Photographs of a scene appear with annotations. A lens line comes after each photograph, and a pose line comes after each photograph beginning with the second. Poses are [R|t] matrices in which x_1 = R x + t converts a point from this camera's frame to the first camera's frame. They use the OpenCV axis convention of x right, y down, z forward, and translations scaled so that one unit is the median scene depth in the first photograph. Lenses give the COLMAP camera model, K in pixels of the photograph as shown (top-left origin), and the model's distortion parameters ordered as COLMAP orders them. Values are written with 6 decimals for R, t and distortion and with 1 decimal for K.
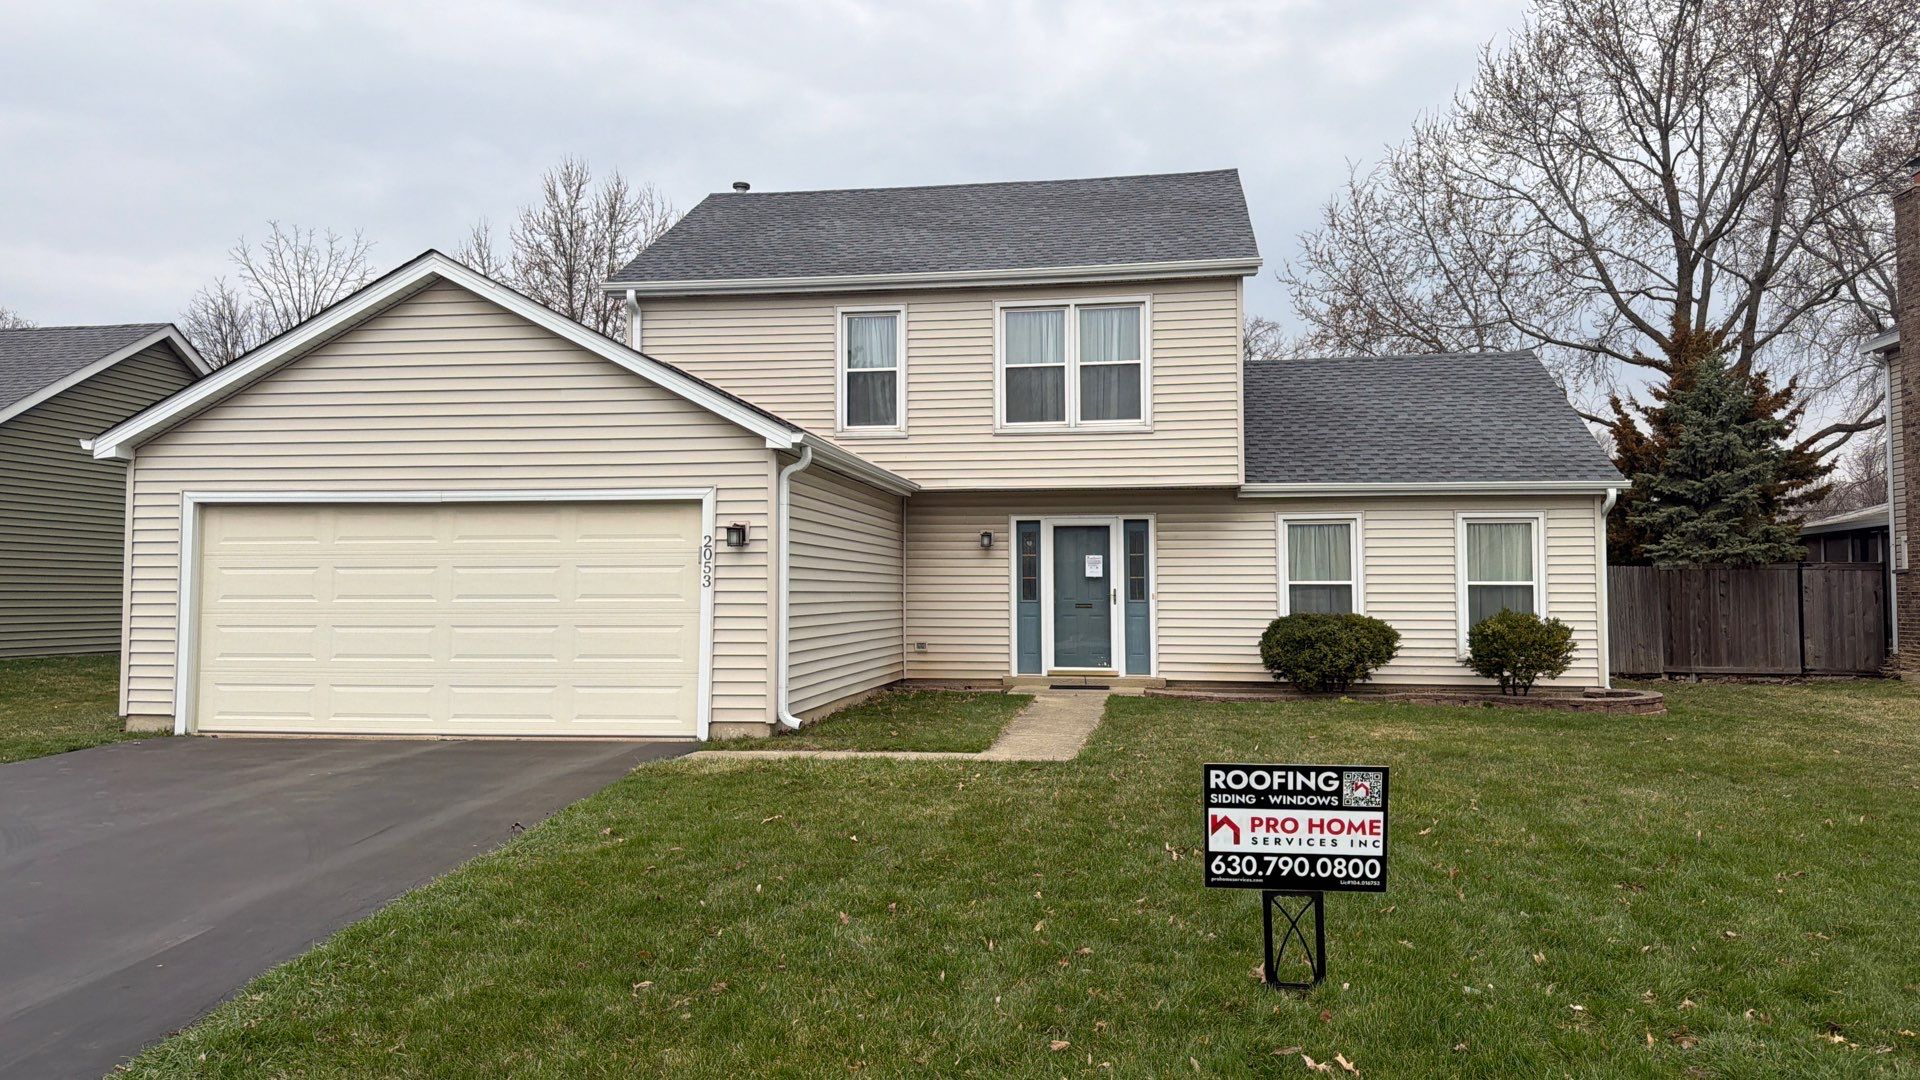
lens RADIAL K [[1395.9, 0, 910.4], [0, 1395.9, 528.6], [0, 0, 1]] dist [0.070505, -0.101263]
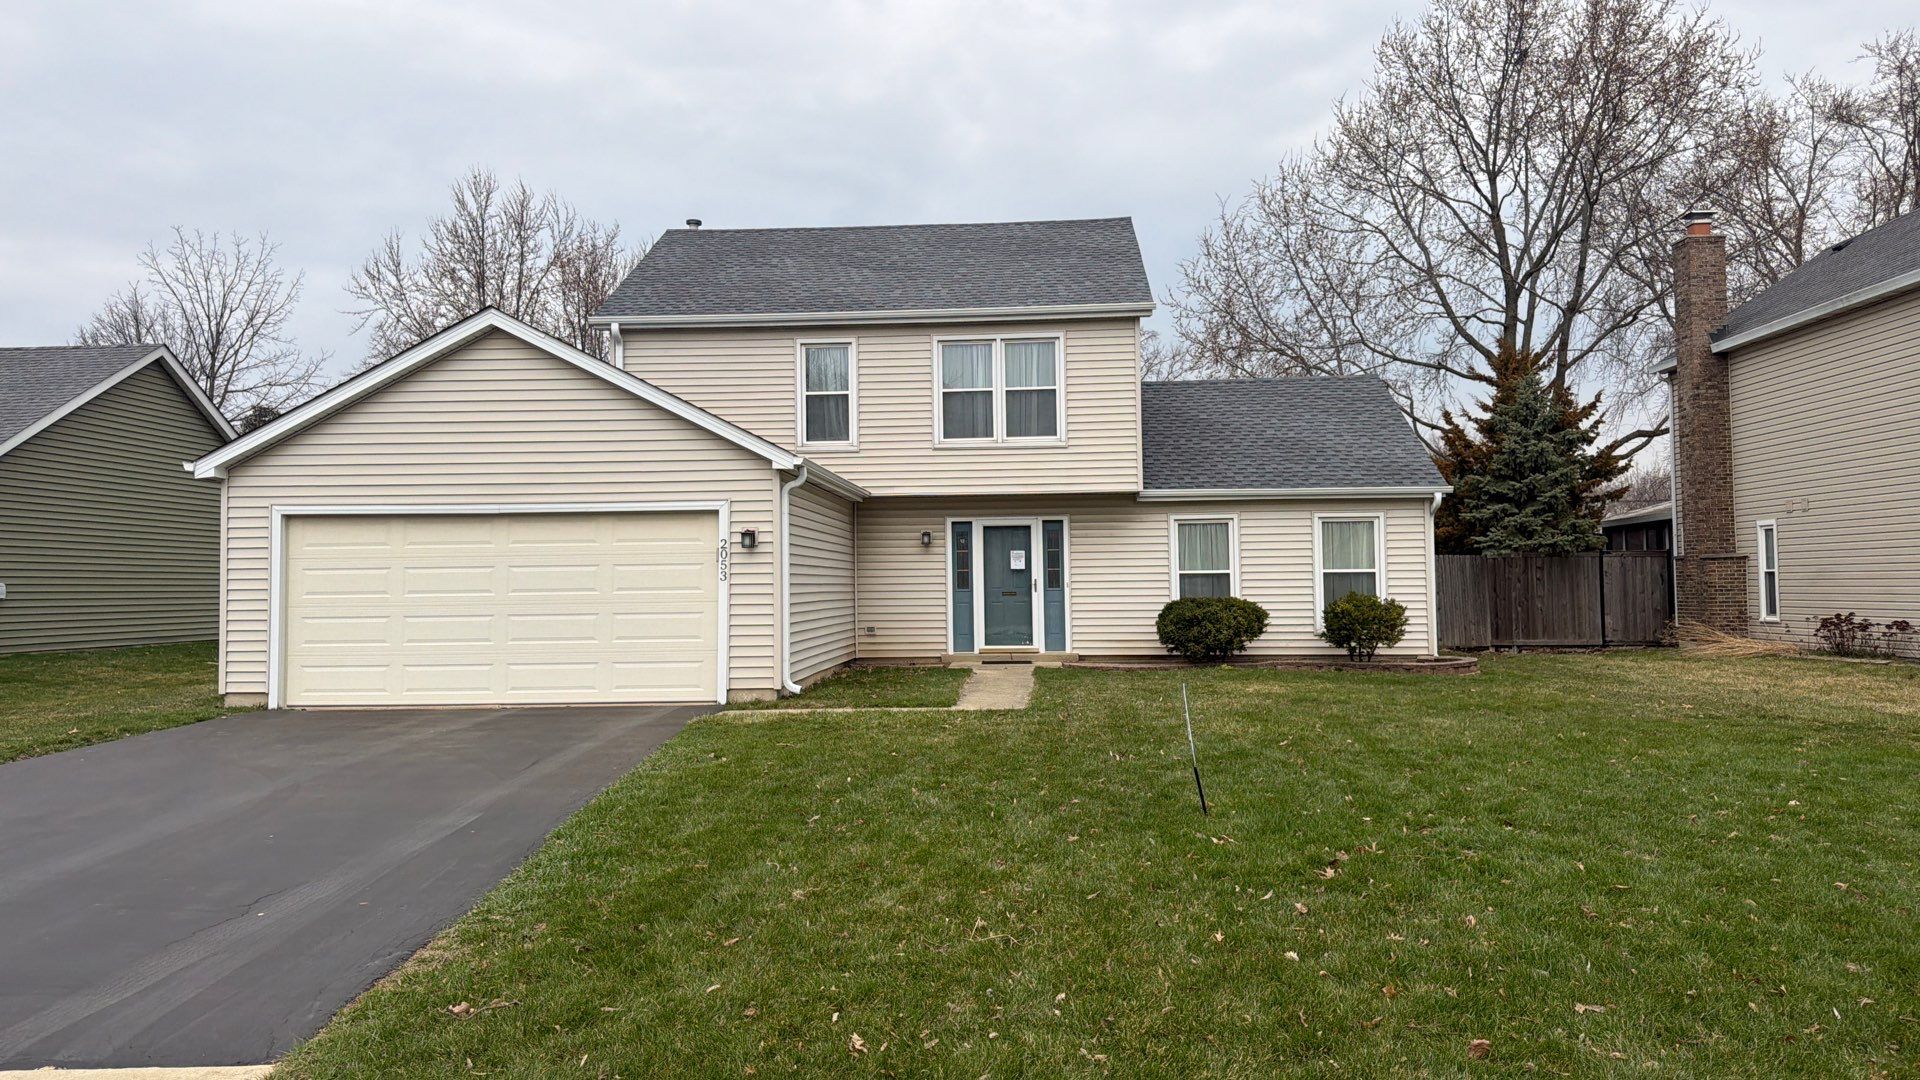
lens RADIAL K [[1395.9, 0, 910.4], [0, 1395.9, 528.6], [0, 0, 1]] dist [0.070505, -0.101263]
pose [[0.996595, -0.008018, 0.082058, -0.055171], [0.007626, 0.999958, 0.005095, -0.006335], [-0.082096, -0.004452, 0.996615, -0.167732]]
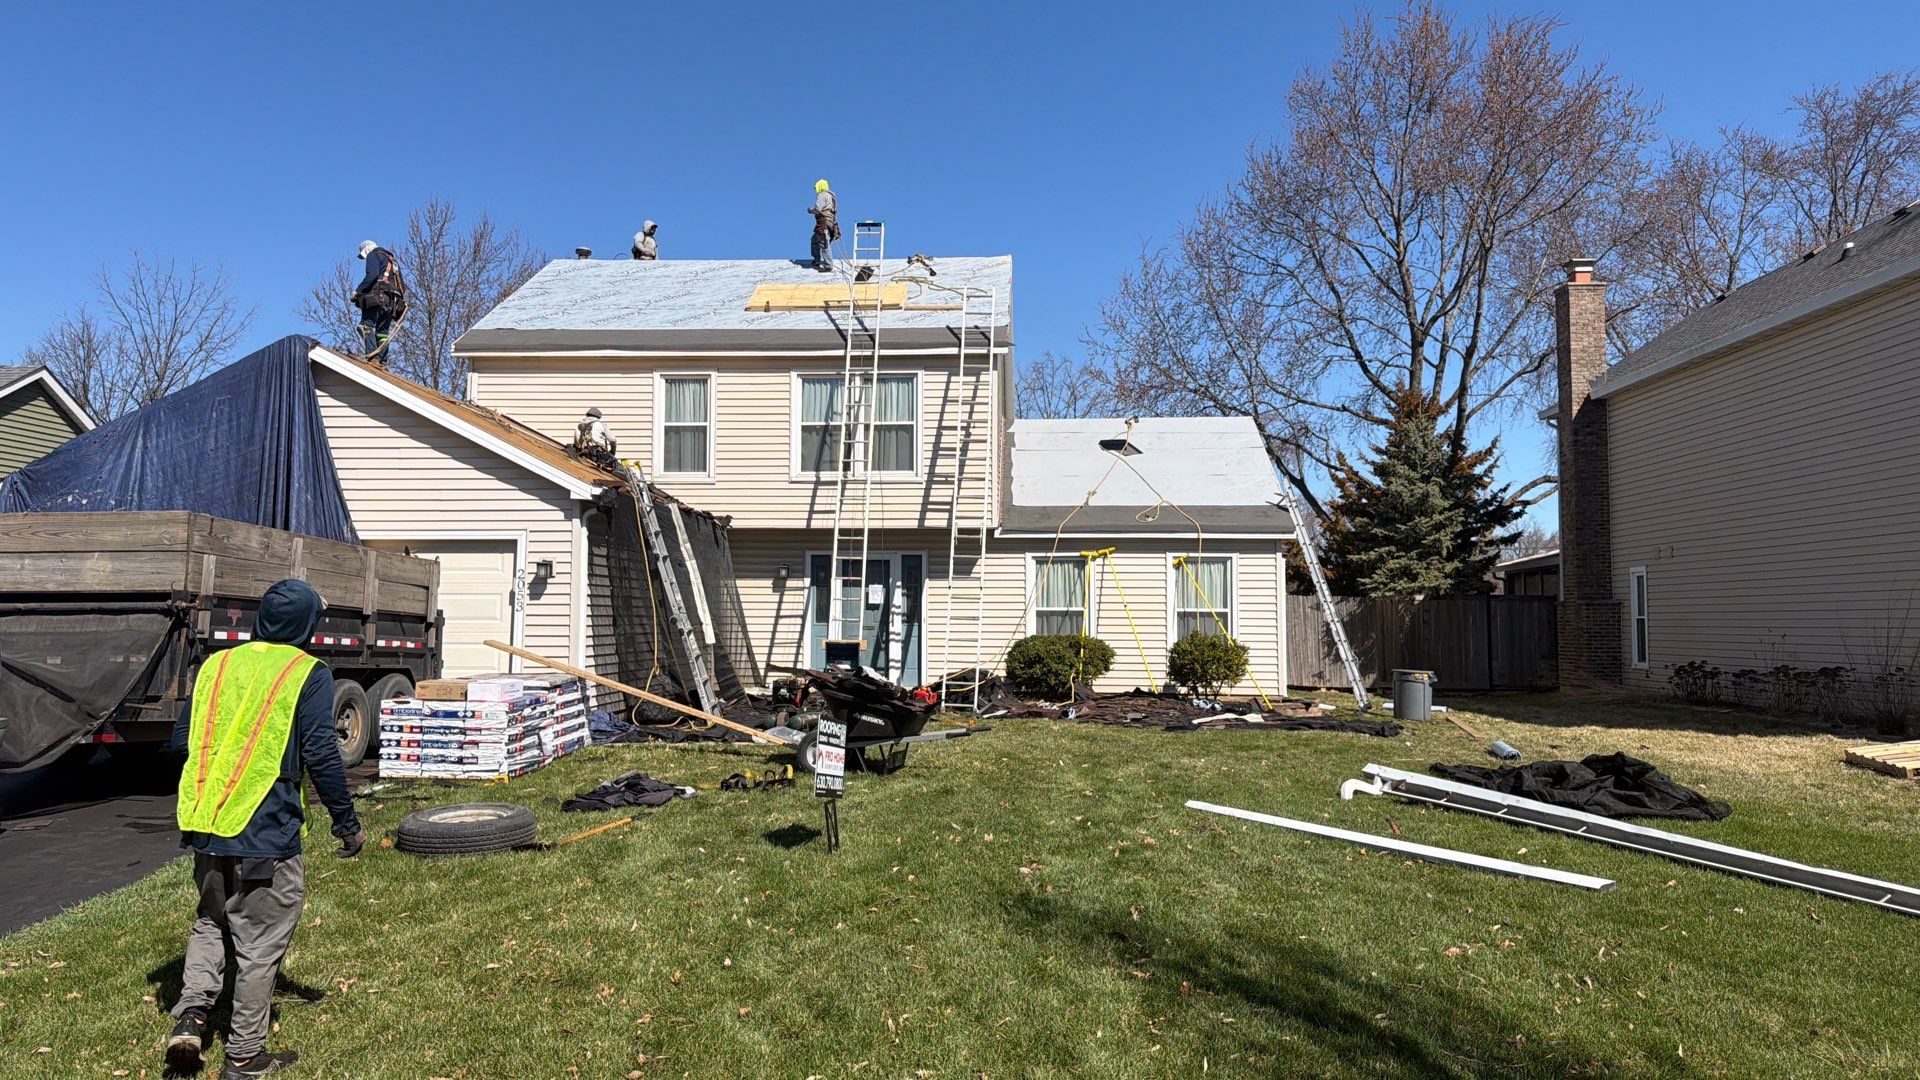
lens RADIAL K [[1395.9, 0, 910.4], [0, 1395.9, 528.6], [0, 0, 1]] dist [0.070505, -0.101263]
pose [[0.996210, 0.009968, 0.086412, 0.057426], [-0.008275, 0.999767, -0.019929, -0.005301], [-0.086591, 0.019139, 0.996060, -0.176417]]
